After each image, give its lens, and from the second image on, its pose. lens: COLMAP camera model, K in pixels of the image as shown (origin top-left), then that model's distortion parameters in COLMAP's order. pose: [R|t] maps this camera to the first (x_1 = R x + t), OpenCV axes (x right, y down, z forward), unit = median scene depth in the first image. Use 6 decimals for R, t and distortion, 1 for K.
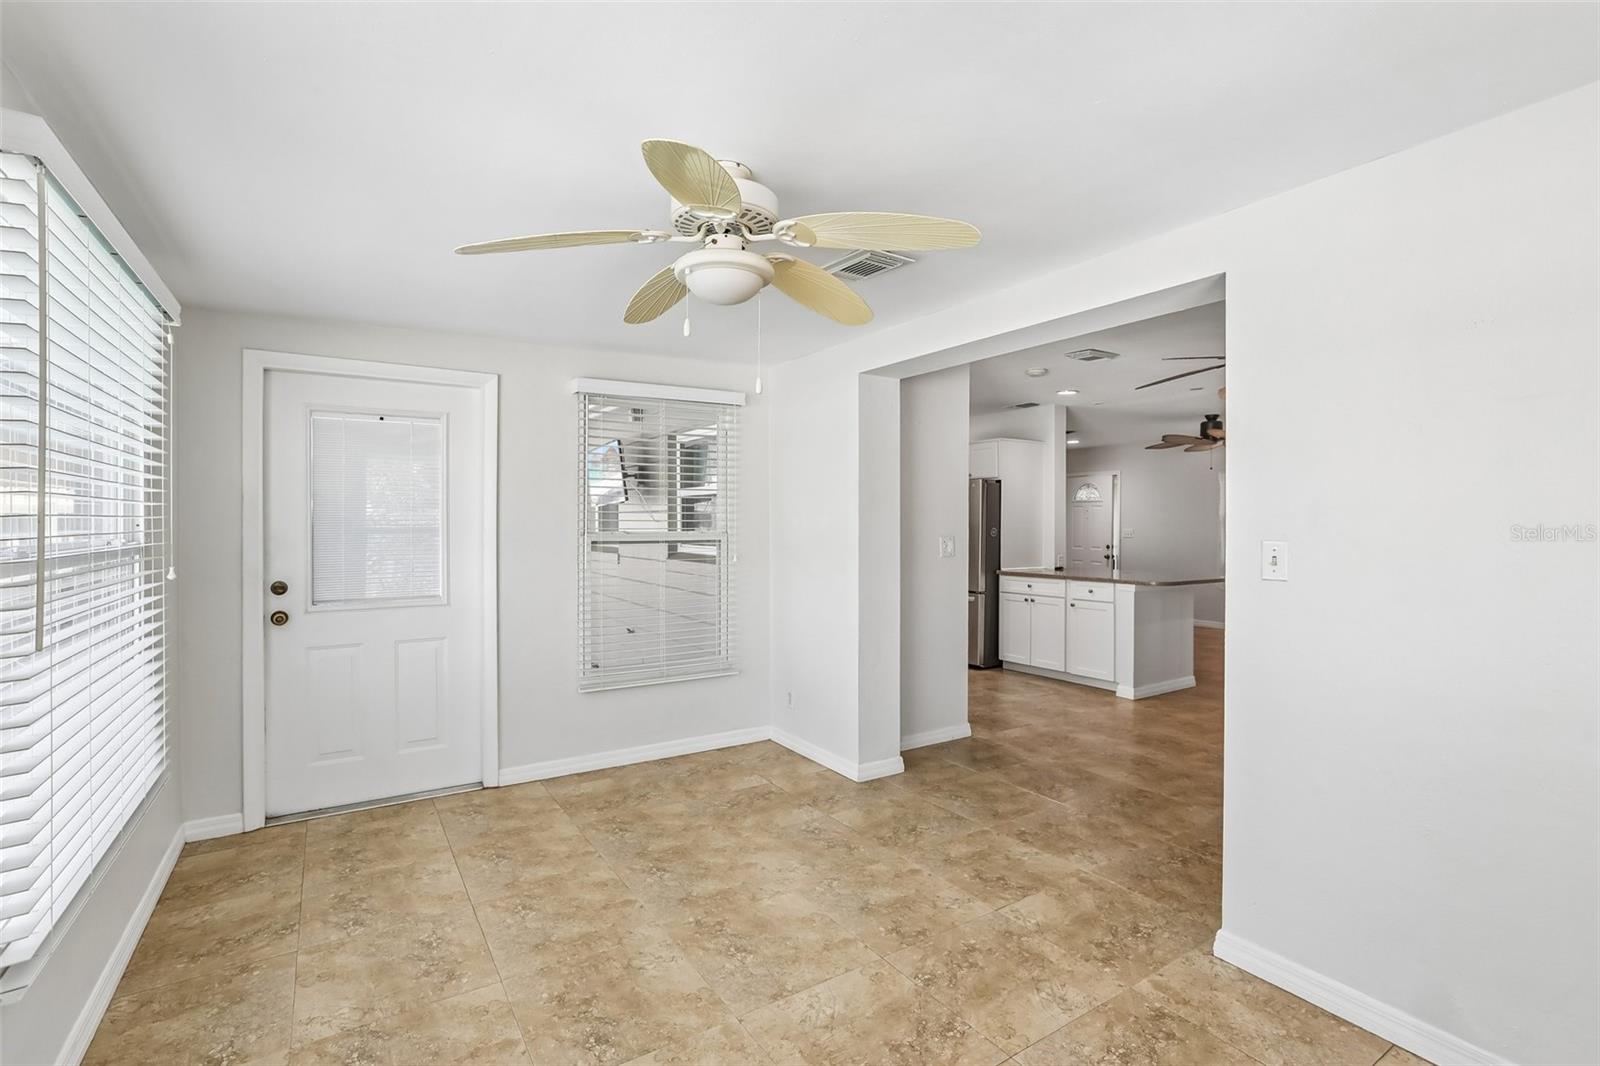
lens RADIAL K [[732.4, 0, 797.2], [0, 732.4, 531.6], [0, 0, 1]] dist [-0.044107, 0.012791]
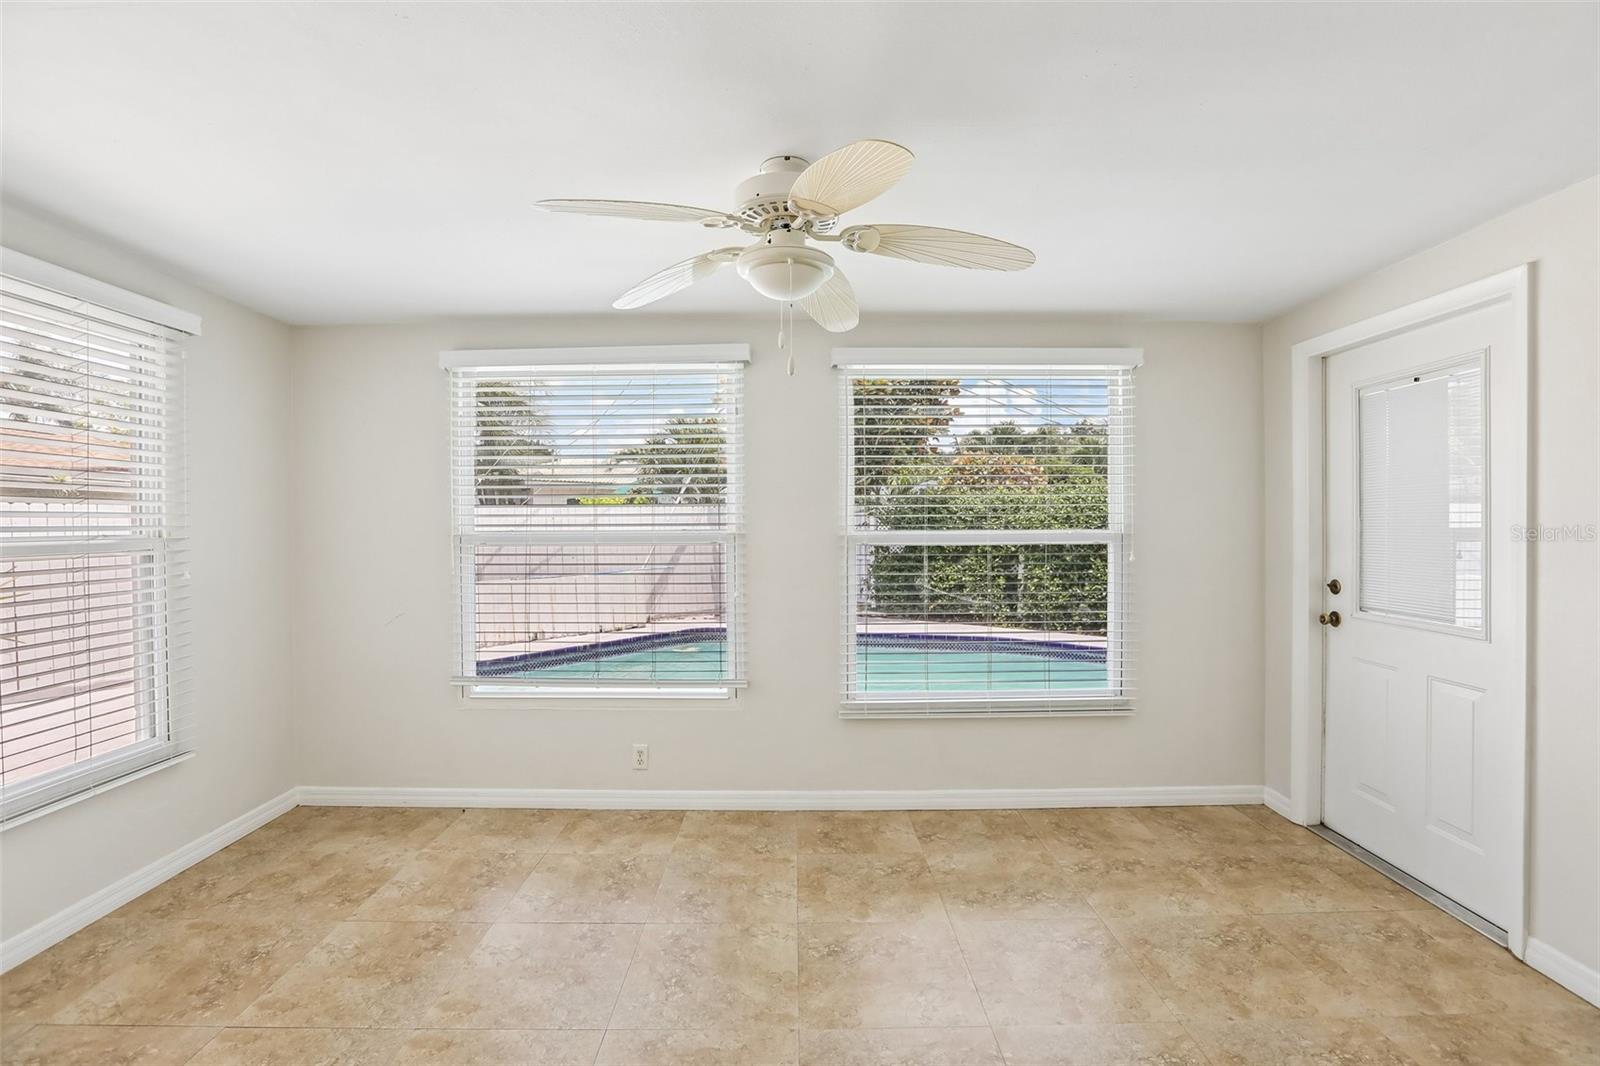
lens RADIAL K [[732.4, 0, 805.9], [0, 732.4, 532.7], [0, 0, 1]] dist [-0.044107, 0.012791]
pose [[-0.537827, 0.015916, -0.842905, 0.473180], [-0.003218, 0.999776, 0.020931, -0.009737], [0.843049, 0.013970, -0.537656, 1.002022]]
